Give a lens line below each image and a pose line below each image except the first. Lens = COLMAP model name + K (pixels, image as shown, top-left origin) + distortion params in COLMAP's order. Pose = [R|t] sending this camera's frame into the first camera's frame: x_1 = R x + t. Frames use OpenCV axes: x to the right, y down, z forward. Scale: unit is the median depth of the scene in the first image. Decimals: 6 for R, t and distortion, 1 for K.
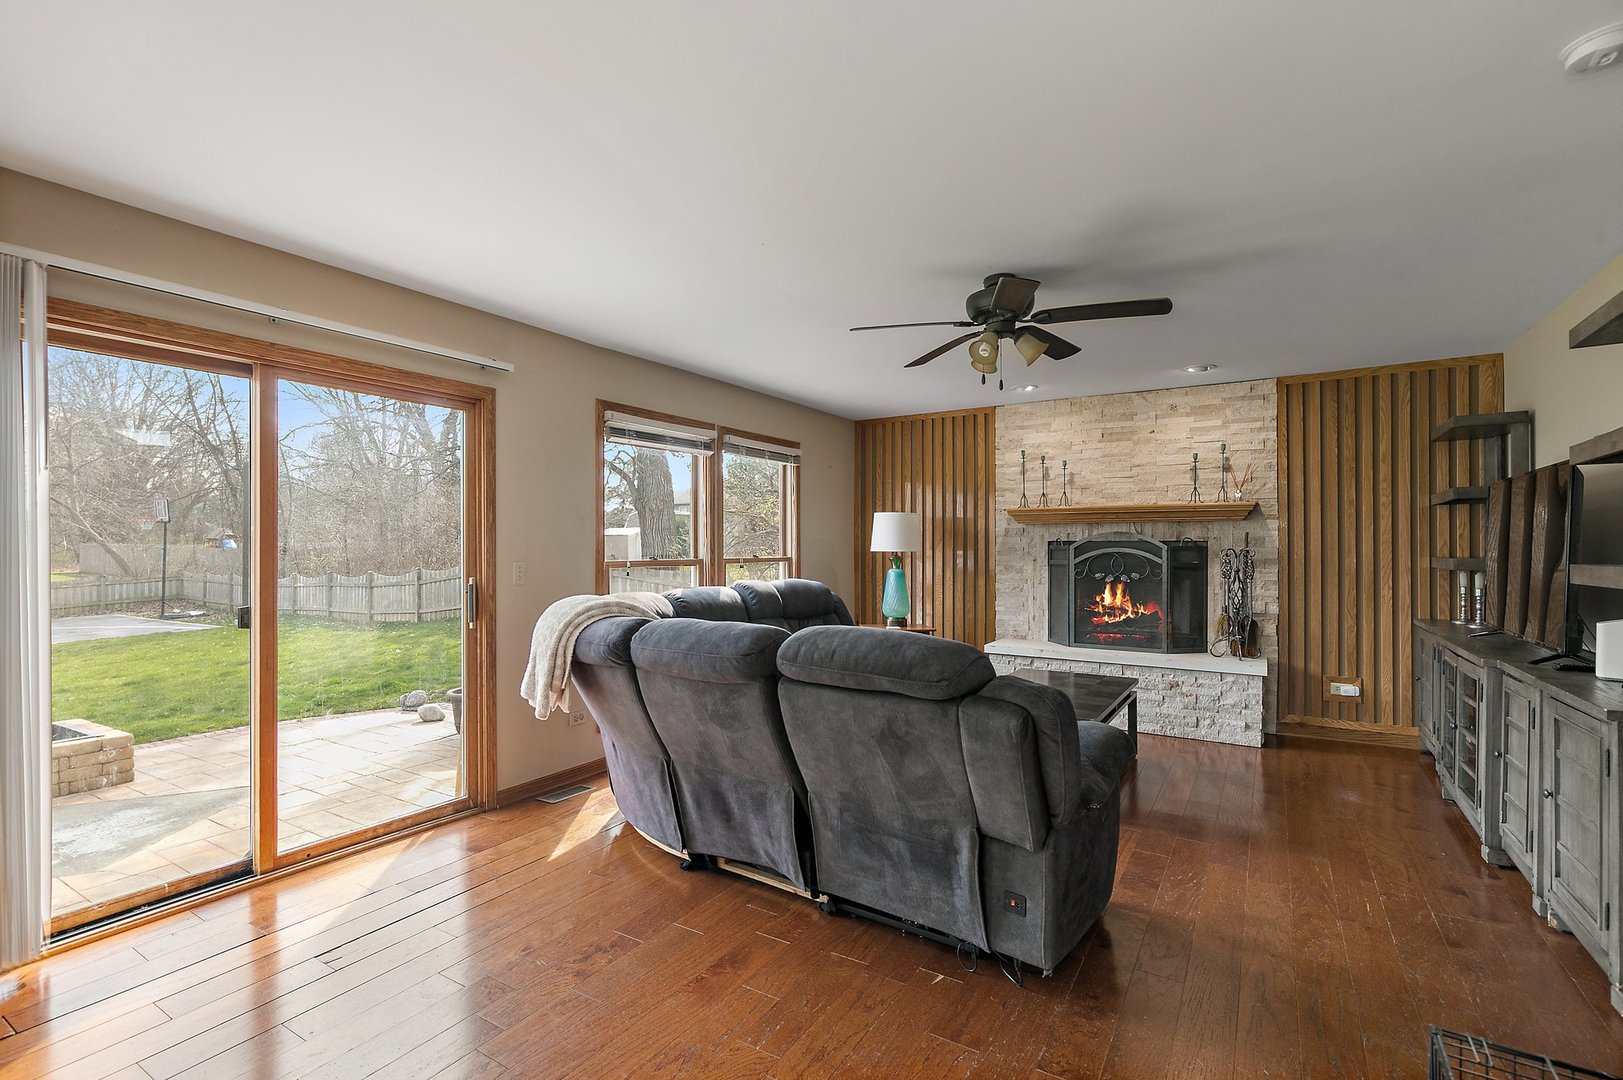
lens RADIAL K [[741.0, 0, 809.1], [0, 741.0, 547.1], [0, 0, 1]] dist [0.007409, -0.001587]
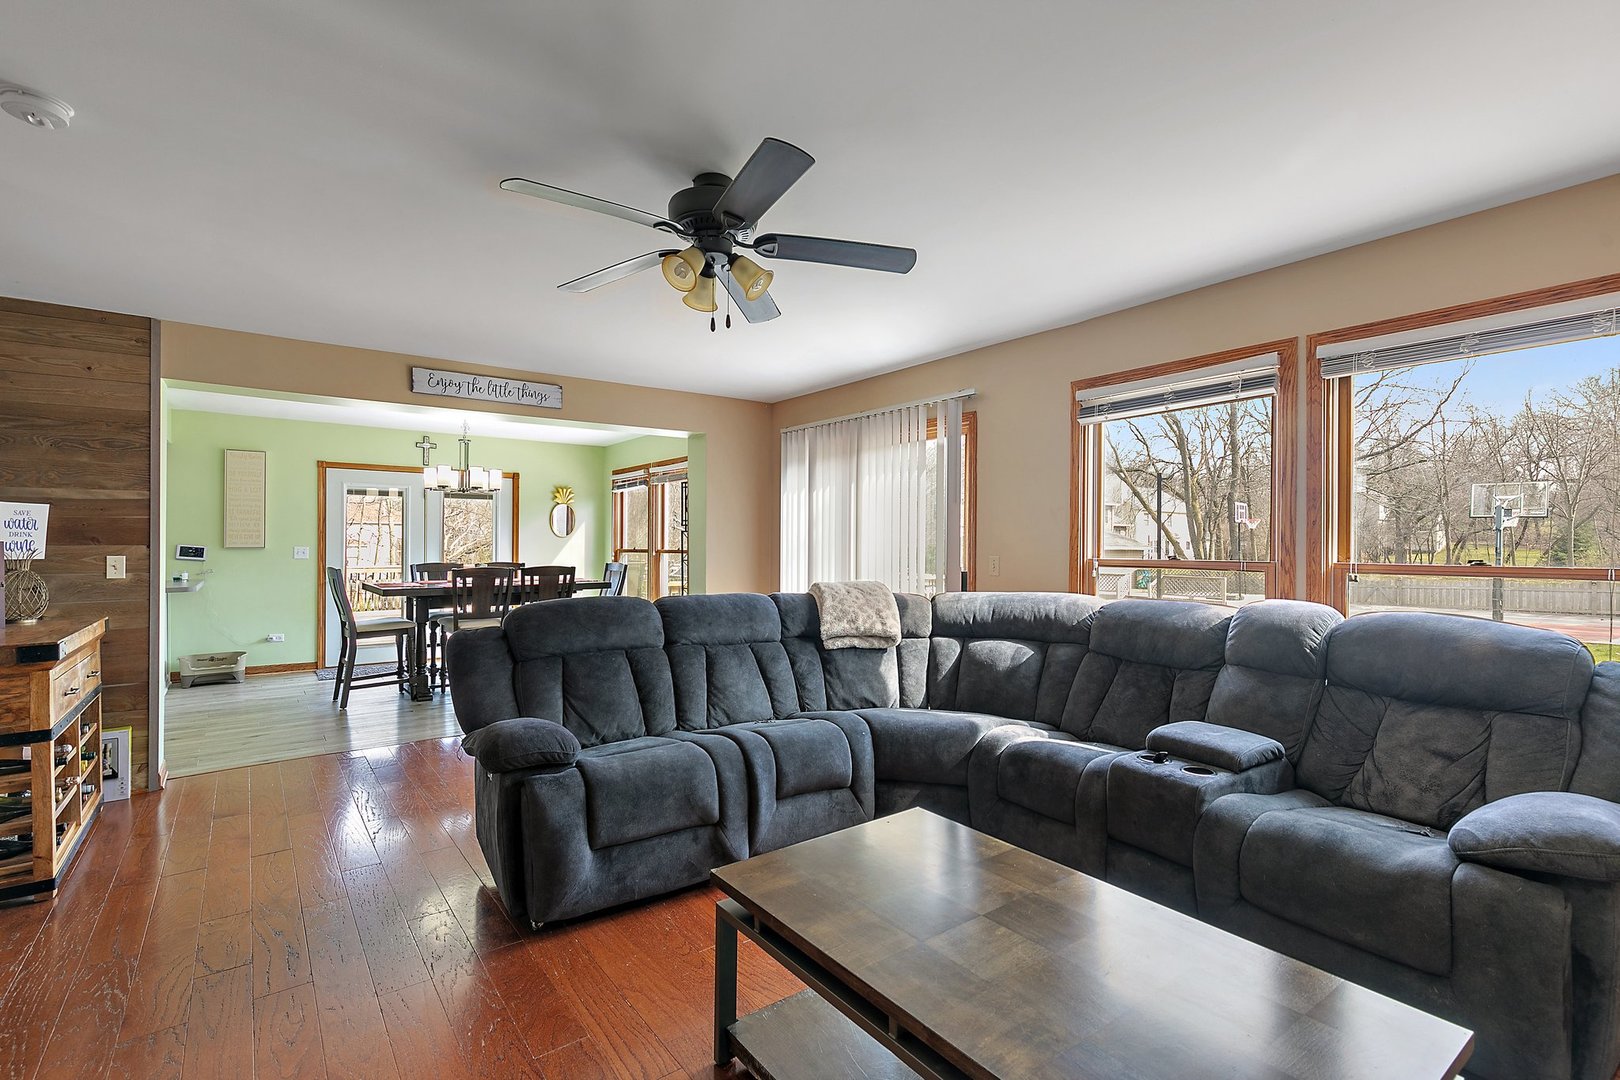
lens RADIAL K [[739.6, 0, 792.5], [0, 739.6, 542.4], [0, 0, 1]] dist [0.007409, -0.001587]
pose [[-0.359277, 0.001130, -0.933230, 0.601380], [-0.002662, 0.999994, 0.002236, -0.000649], [0.933227, 0.003288, -0.359272, 0.863813]]
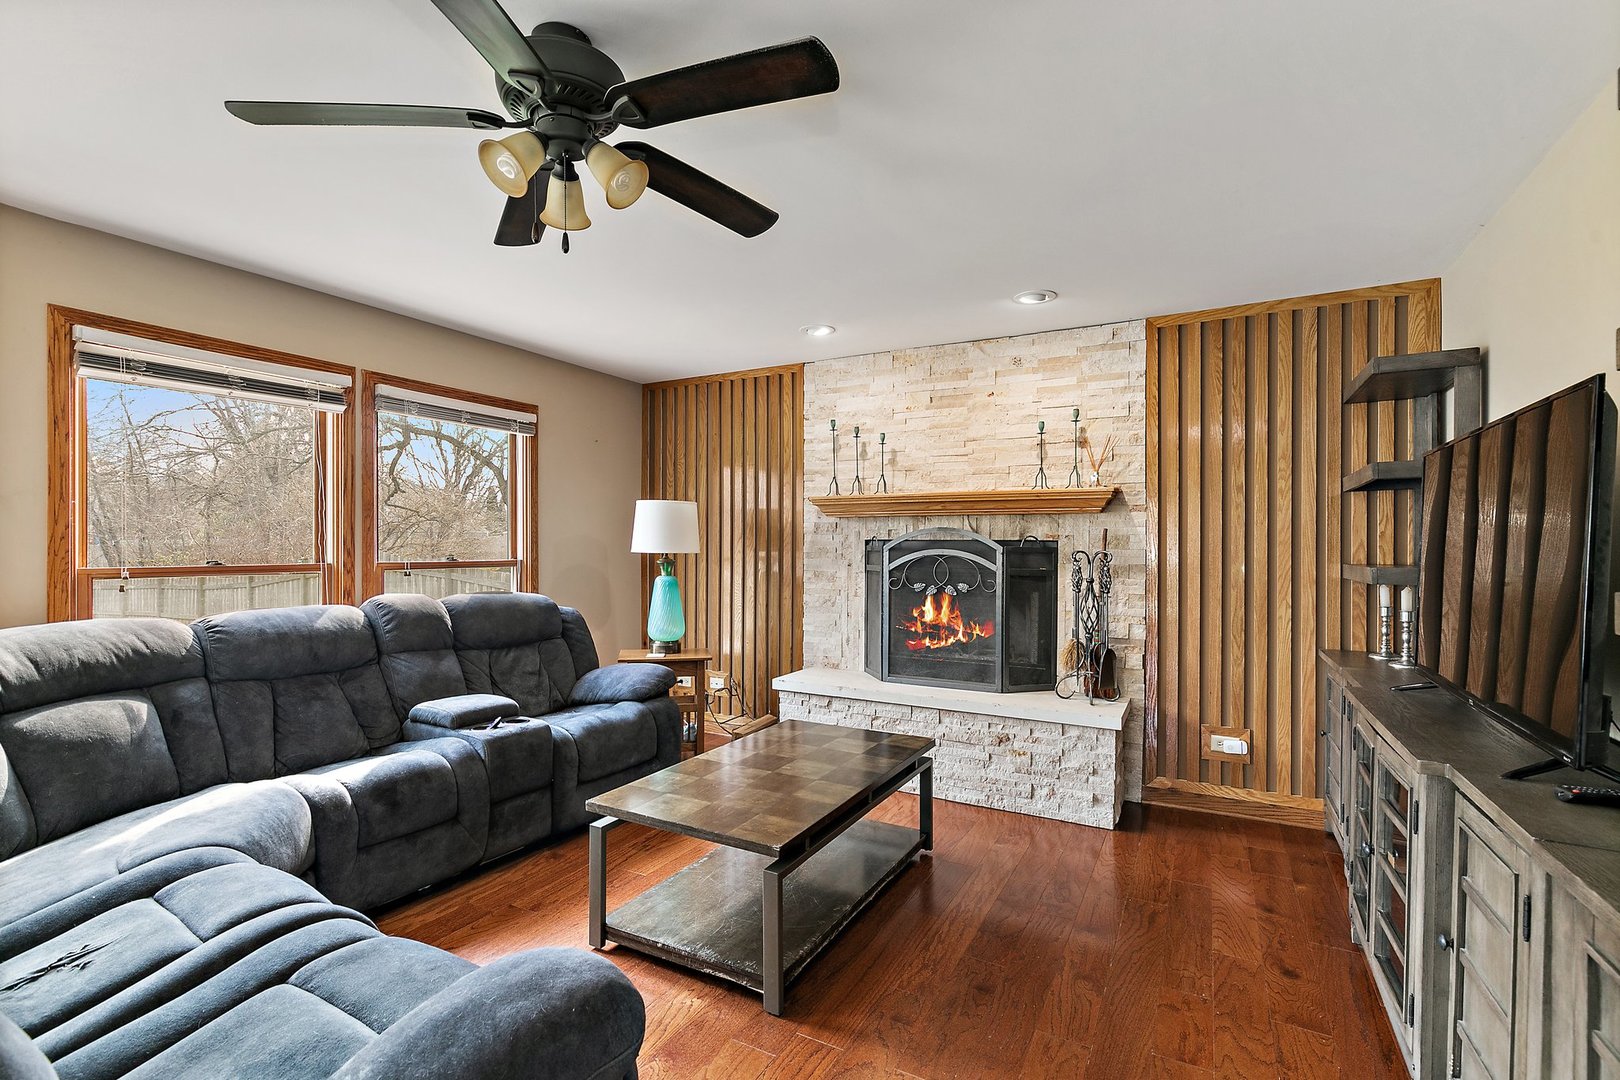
lens RADIAL K [[739.6, 0, 805.7], [0, 739.6, 551.2], [0, 0, 1]] dist [0.007409, -0.001587]
pose [[0.998228, 0.003416, 0.059415, 0.259754], [-0.003802, 0.999972, 0.006372, -0.001259], [-0.059392, -0.006587, 0.998213, 0.297092]]
